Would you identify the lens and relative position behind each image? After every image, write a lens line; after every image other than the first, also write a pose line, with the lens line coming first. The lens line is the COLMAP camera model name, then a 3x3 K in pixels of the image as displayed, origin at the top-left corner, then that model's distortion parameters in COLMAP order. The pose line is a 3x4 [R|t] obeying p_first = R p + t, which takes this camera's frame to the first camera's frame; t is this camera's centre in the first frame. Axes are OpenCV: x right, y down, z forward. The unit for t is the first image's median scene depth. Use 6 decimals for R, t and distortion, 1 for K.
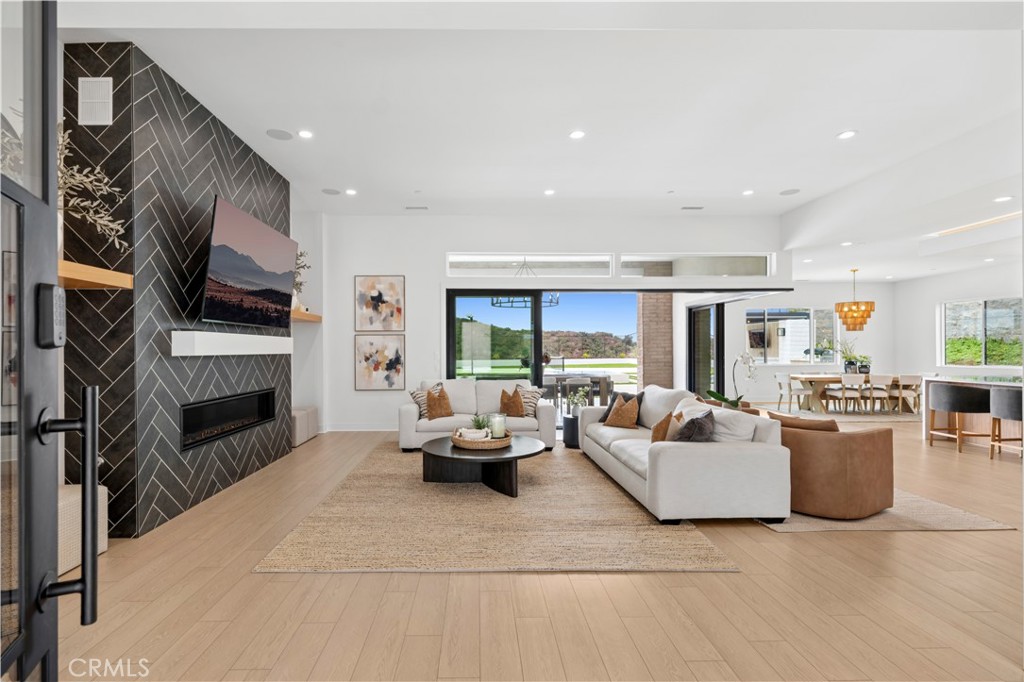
lens RADIAL K [[472.4, 0, 472.7], [0, 472.4, 345.4], [0, 0, 1]] dist [0.002655, -0.001131]
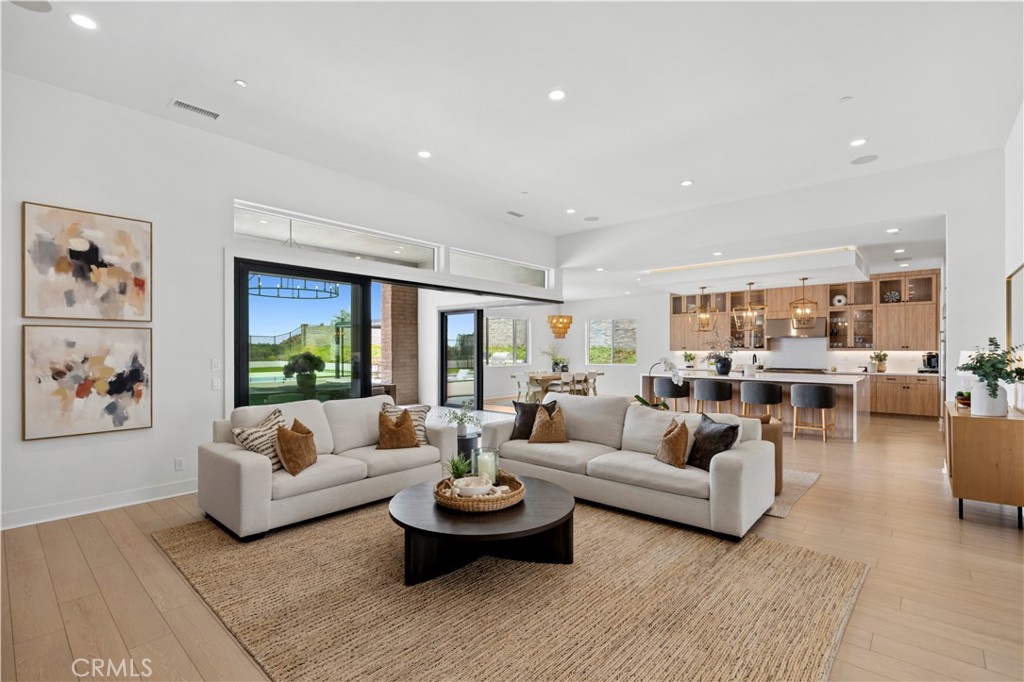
lens RADIAL K [[472.4, 0, 510.6], [0, 472.4, 345.0], [0, 0, 1]] dist [0.002655, -0.001131]
pose [[0.668066, 0.011346, 0.744016, -0.275622], [-0.007959, 0.999936, -0.008102, -0.002050], [-0.744060, -0.000509, 0.668113, 0.313345]]
